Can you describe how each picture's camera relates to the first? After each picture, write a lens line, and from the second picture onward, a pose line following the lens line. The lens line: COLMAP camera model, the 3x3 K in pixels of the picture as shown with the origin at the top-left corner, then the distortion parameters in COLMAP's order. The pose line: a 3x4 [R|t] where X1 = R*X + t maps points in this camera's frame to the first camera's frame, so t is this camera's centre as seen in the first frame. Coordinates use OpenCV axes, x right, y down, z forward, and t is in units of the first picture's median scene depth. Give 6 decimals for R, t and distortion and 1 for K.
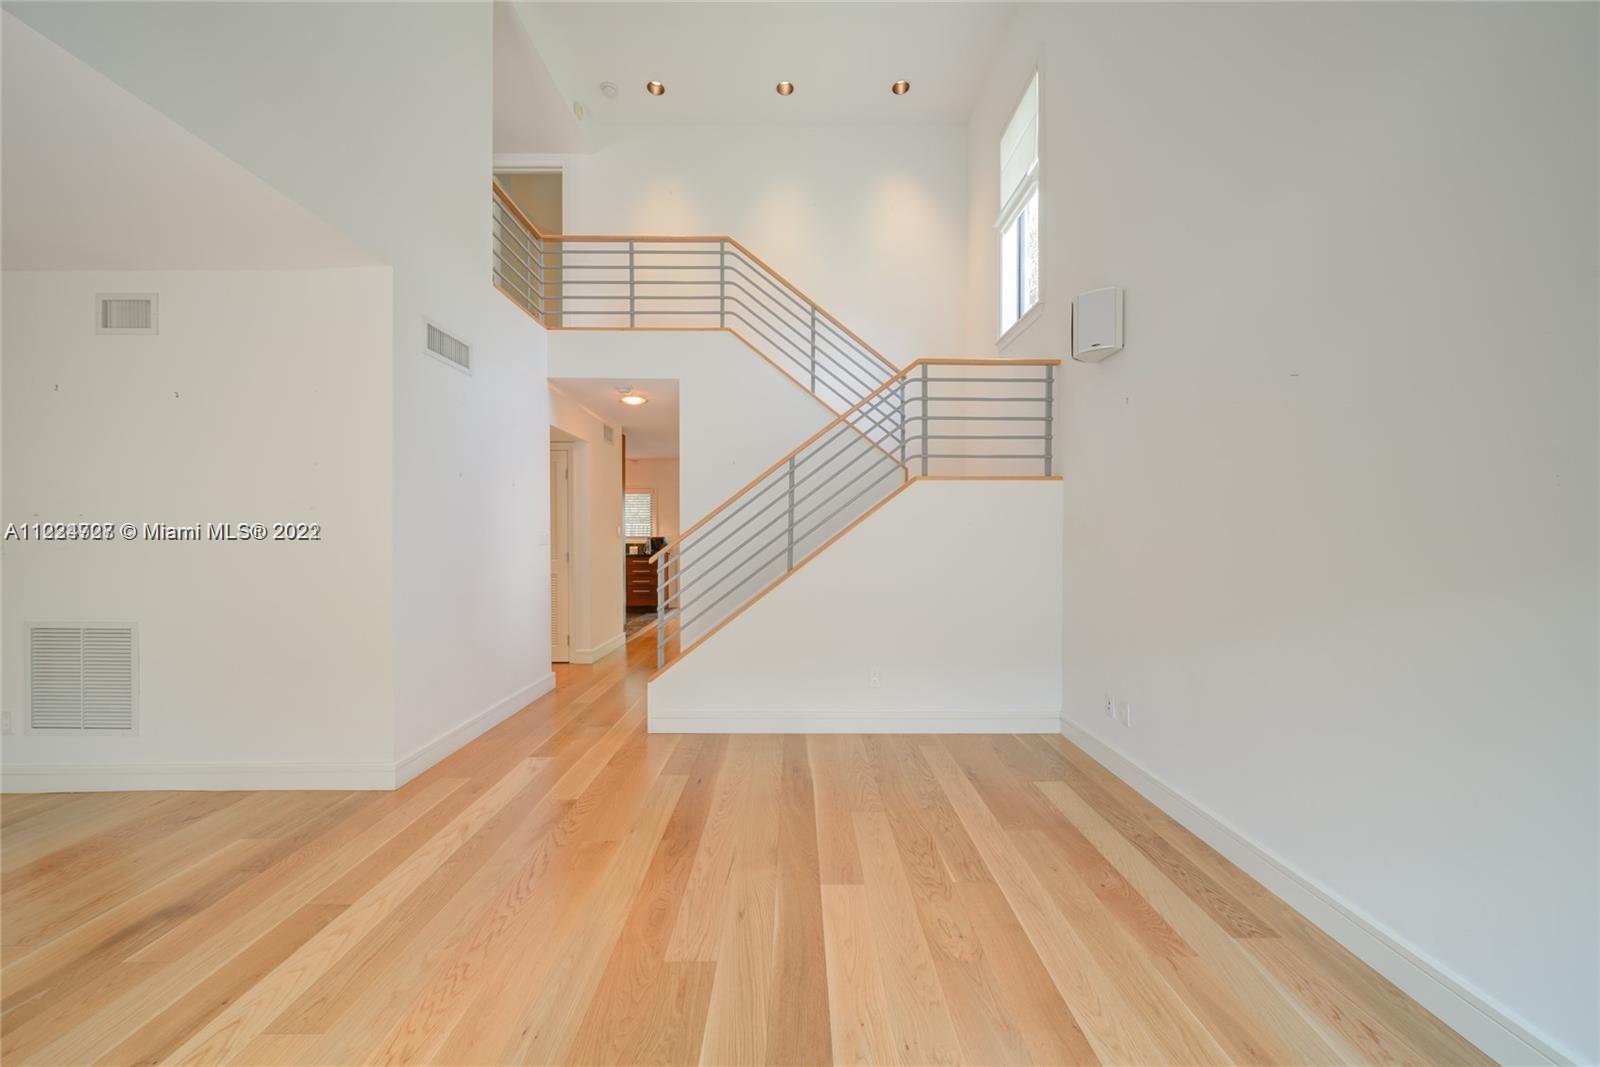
lens RADIAL K [[562.0, 0, 802.7], [0, 562.0, 538.3], [0, 0, 1]] dist [0.000092, -0.000197]
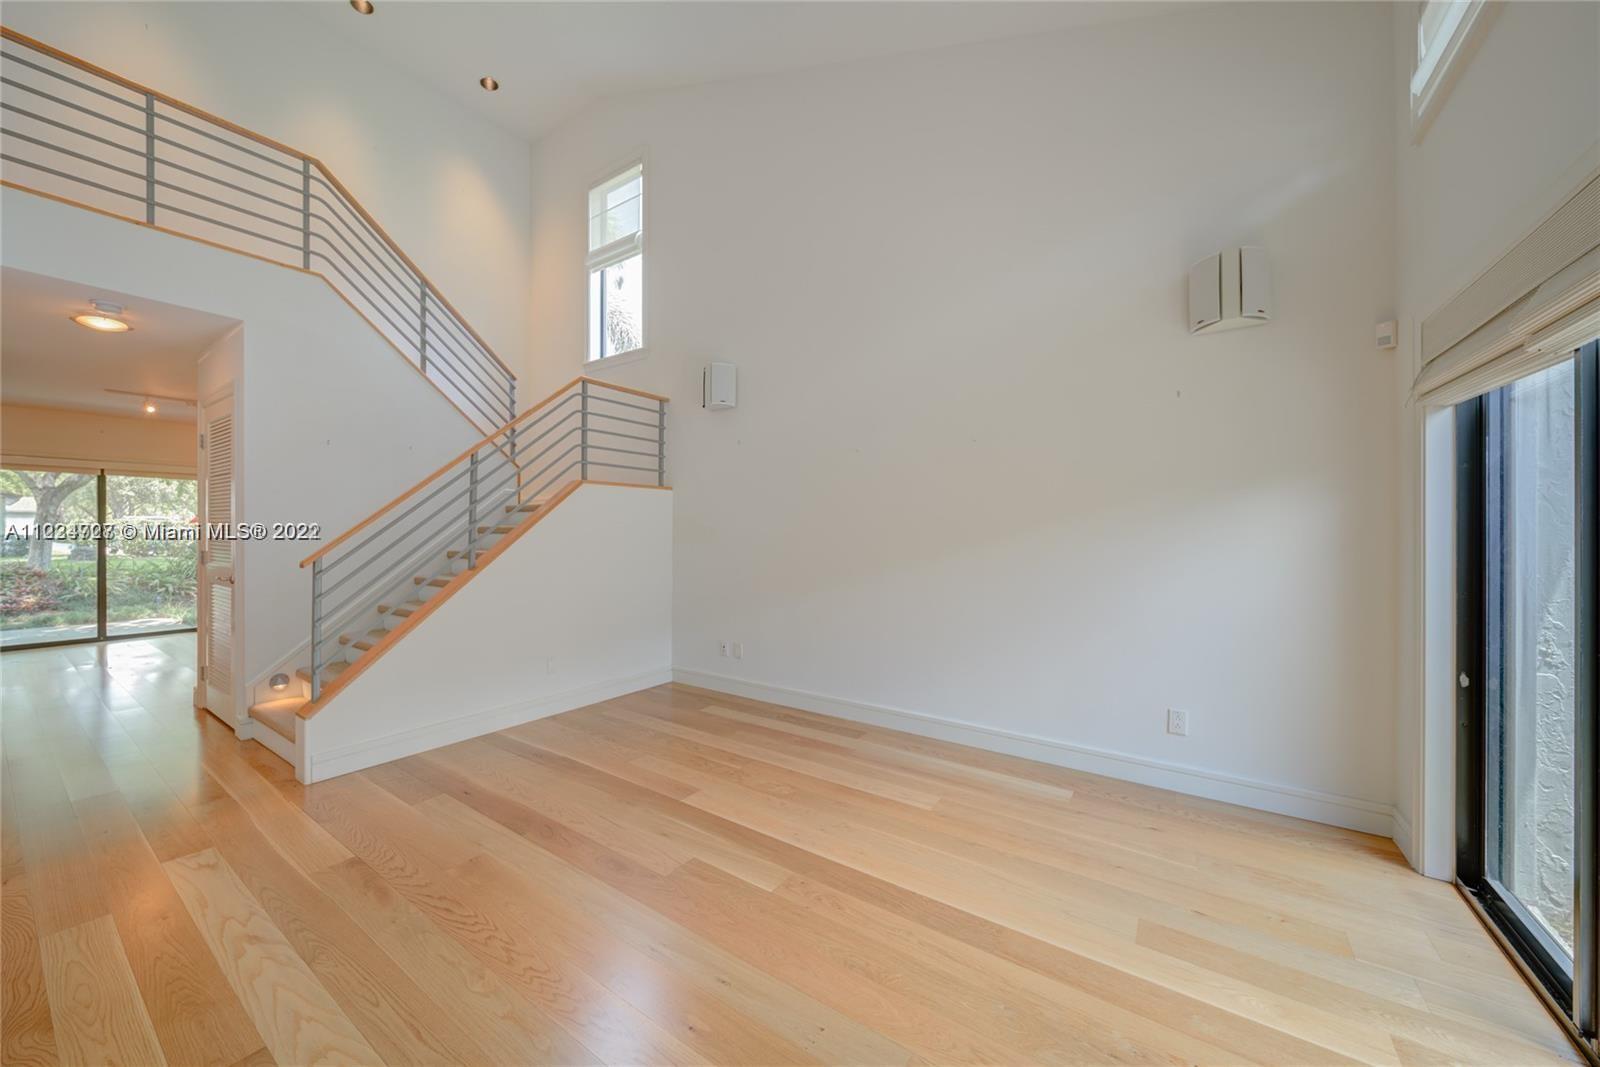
lens RADIAL K [[595.5, 0, 714.9], [0, 595.5, 525.7], [0, 0, 1]] dist [0.001472, 0.000027]
pose [[0.634210, 0.004385, 0.773149, -0.566815], [-0.000069, 0.999984, -0.005615, -0.011222], [-0.773161, 0.003508, 0.634200, 0.029103]]
